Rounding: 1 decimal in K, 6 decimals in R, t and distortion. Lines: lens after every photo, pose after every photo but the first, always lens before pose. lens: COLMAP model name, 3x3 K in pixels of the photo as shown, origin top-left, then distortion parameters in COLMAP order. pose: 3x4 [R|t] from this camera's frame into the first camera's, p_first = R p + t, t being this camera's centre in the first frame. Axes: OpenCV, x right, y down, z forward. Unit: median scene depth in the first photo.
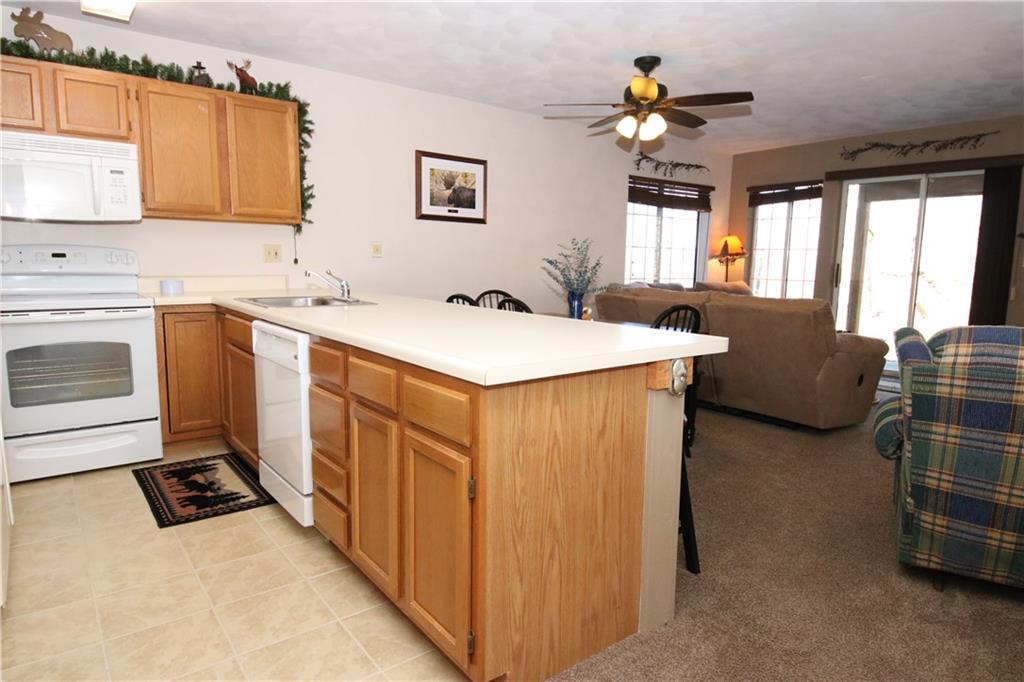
lens RADIAL K [[613.6, 0, 510.4], [0, 613.6, 344.7], [0, 0, 1]] dist [0.046069, -0.046416]
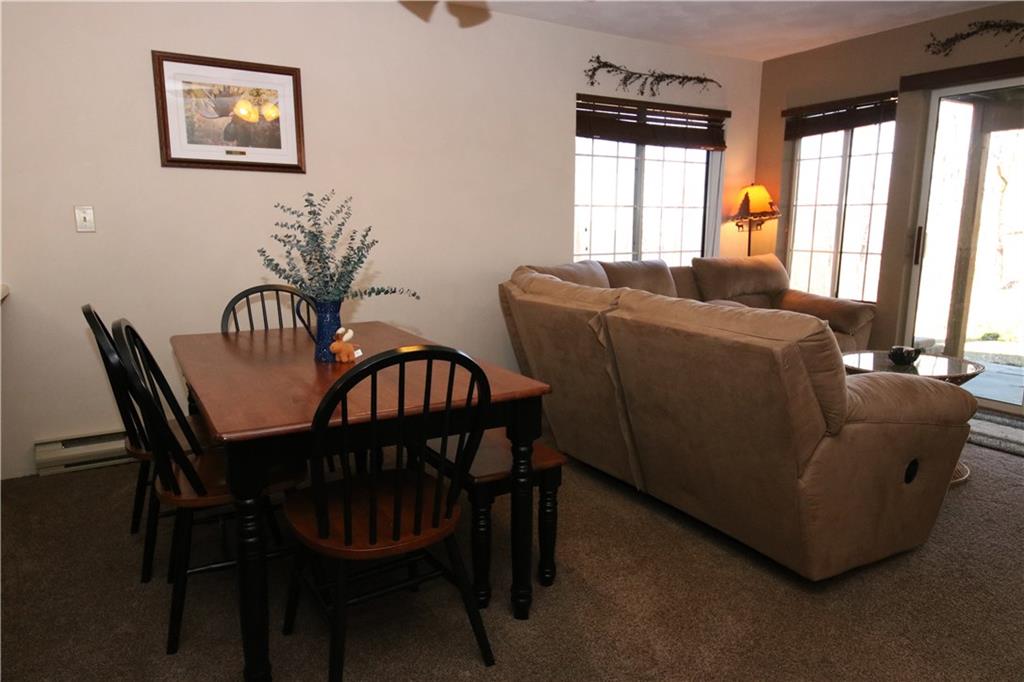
lens RADIAL K [[660.2, 0, 513.8], [0, 660.2, 342.7], [0, 0, 1]] dist [0.043198, -0.042354]
pose [[0.993570, 0.003587, -0.113163, 0.228409], [0.001310, 0.999067, 0.043177, -0.050222], [0.113213, -0.043047, 0.992638, 0.324511]]
